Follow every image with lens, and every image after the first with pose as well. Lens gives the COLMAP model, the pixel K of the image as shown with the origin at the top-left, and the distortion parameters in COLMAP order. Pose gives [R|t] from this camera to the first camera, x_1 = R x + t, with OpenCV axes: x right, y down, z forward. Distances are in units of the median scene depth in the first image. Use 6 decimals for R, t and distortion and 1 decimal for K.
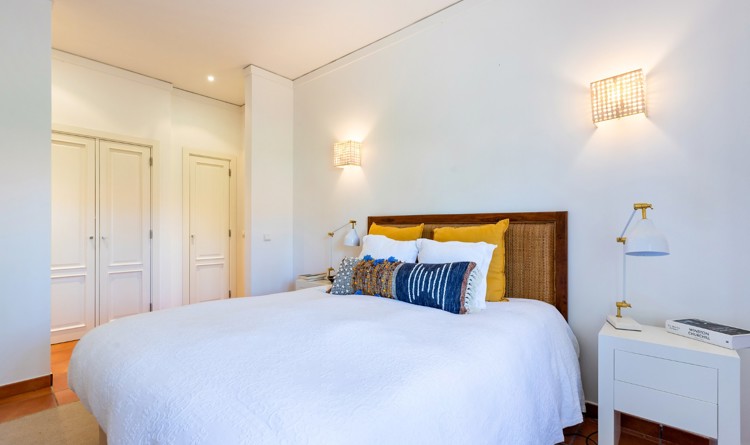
lens RADIAL K [[344.2, 0, 370.3], [0, 344.2, 227.0], [0, 0, 1]] dist [0.013967, 0.000187]
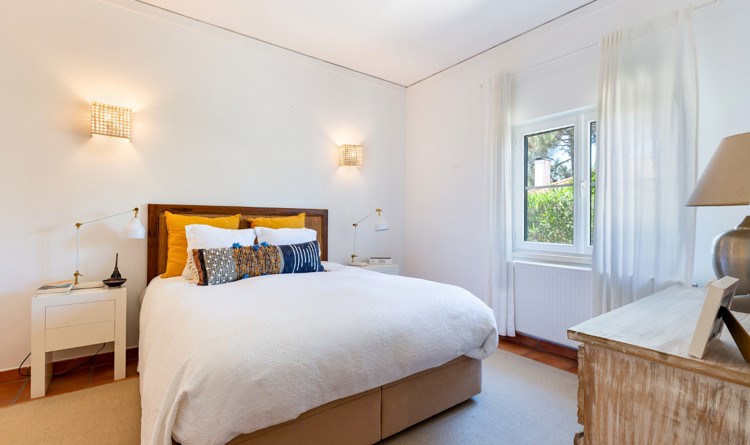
lens RADIAL K [[340.7, 0, 373.6], [0, 340.7, 218.7], [0, 0, 1]] dist [0.002142, 0.000381]
pose [[0.216877, 0.005470, 0.976184, -0.979551], [-0.011747, 0.999927, -0.002993, 0.003769], [-0.976128, -0.010818, 0.216925, 0.353388]]
